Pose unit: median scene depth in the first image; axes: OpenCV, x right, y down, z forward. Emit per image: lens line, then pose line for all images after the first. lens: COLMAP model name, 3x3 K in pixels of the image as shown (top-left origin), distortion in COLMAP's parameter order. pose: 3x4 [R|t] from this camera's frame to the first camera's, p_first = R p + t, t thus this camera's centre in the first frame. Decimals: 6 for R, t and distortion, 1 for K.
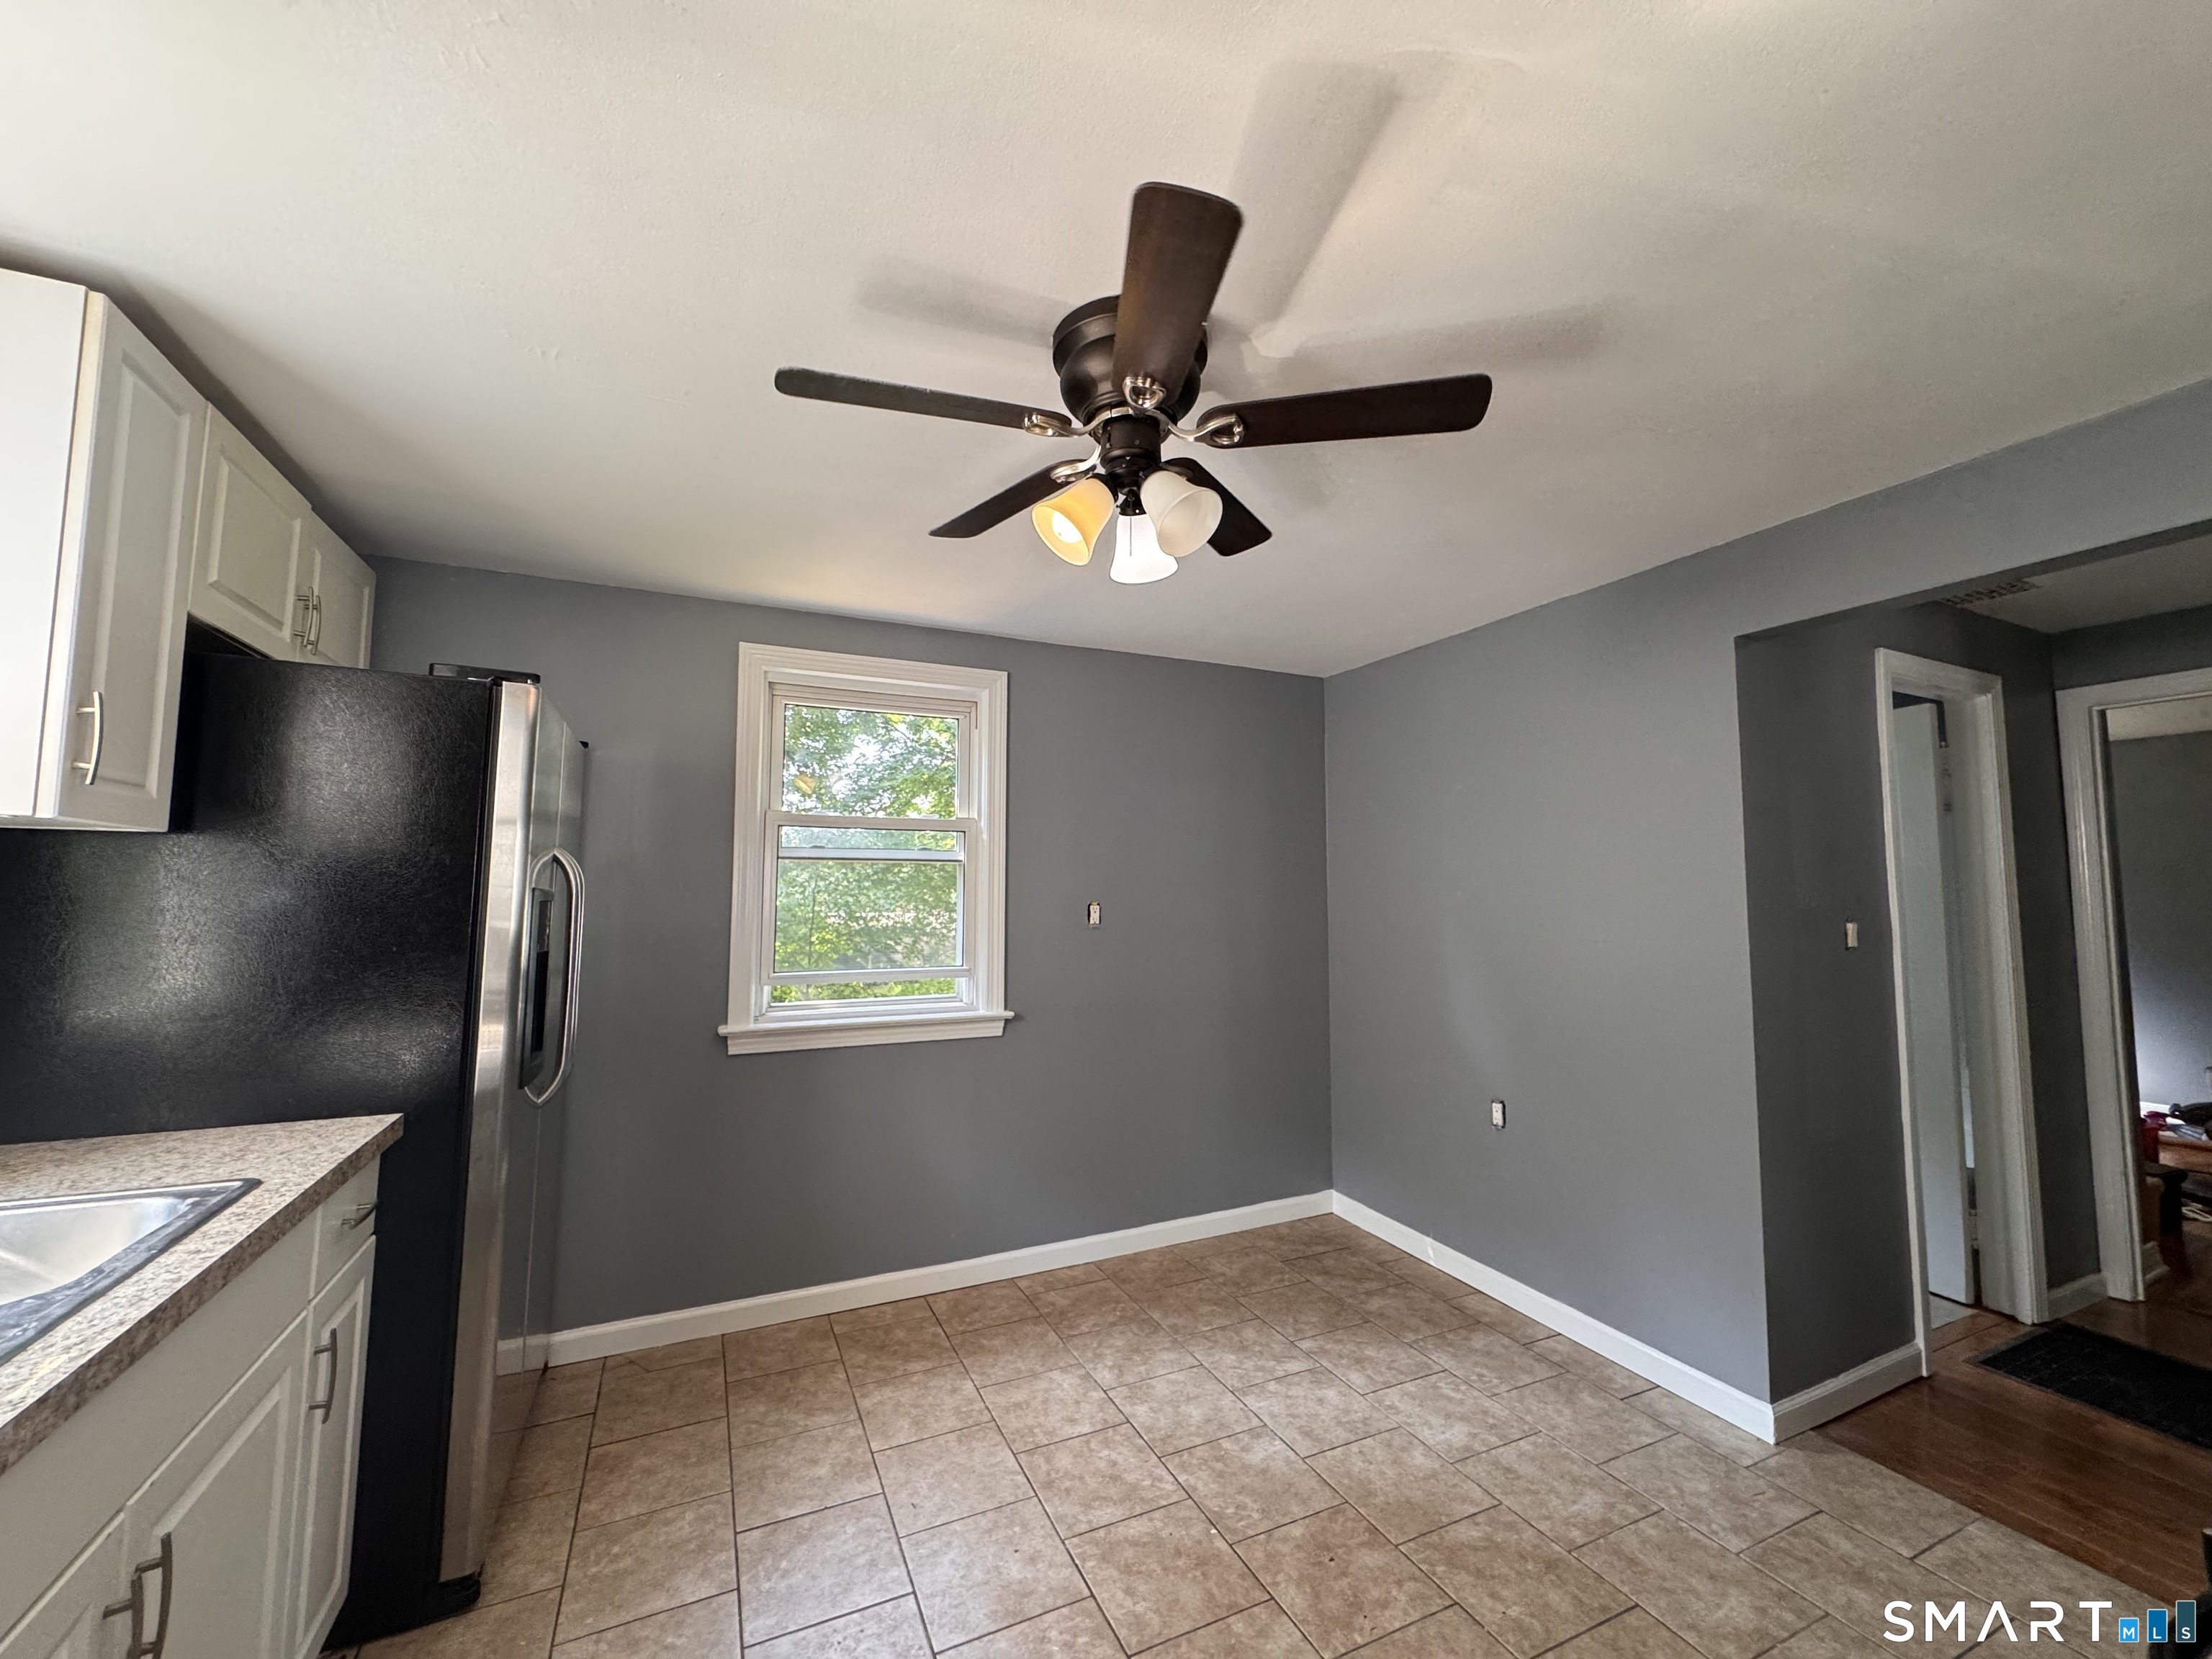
lens RADIAL K [[889.0, 0, 1128.4], [0, 889.0, 852.6], [0, 0, 1]] dist [-0.000525, -0.000301]
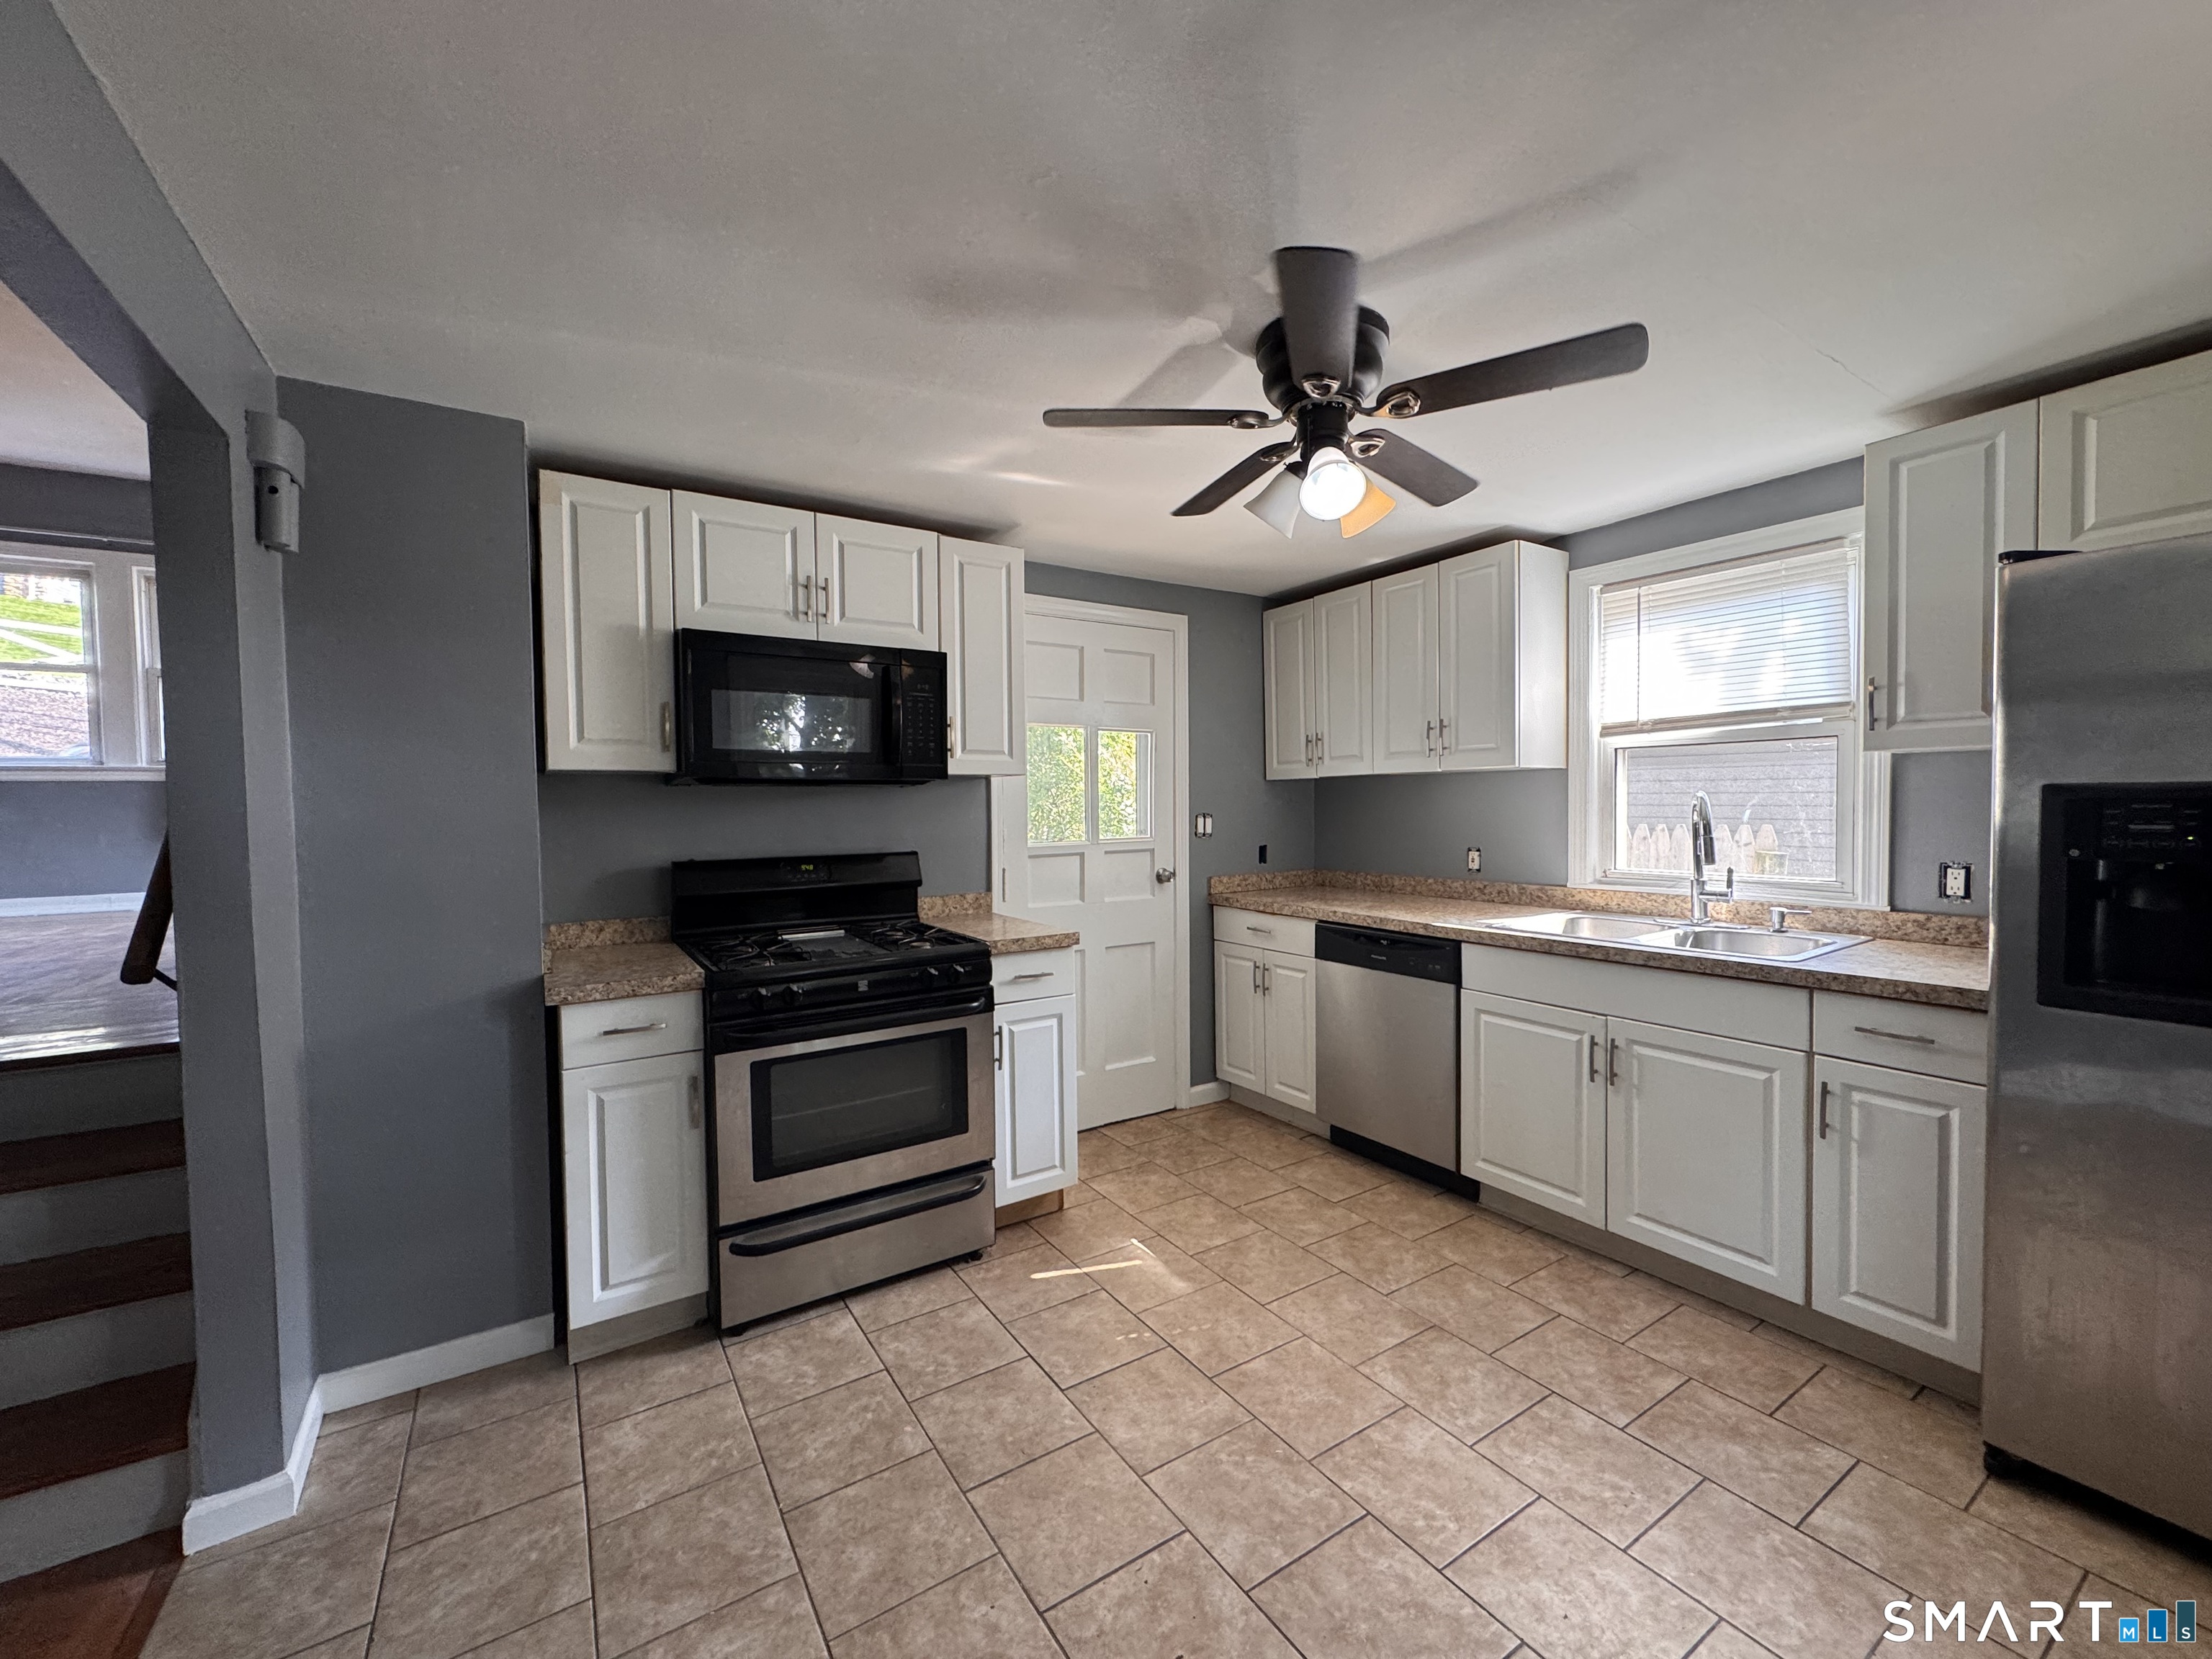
lens RADIAL K [[889.0, 0, 1102.7], [0, 889.0, 834.8], [0, 0, 1]] dist [-0.000525, -0.000301]
pose [[-0.994487, 0.012641, -0.104093, 0.391744], [0.017973, 0.998565, -0.050446, 0.123128], [0.103306, -0.052038, -0.993287, 1.924215]]
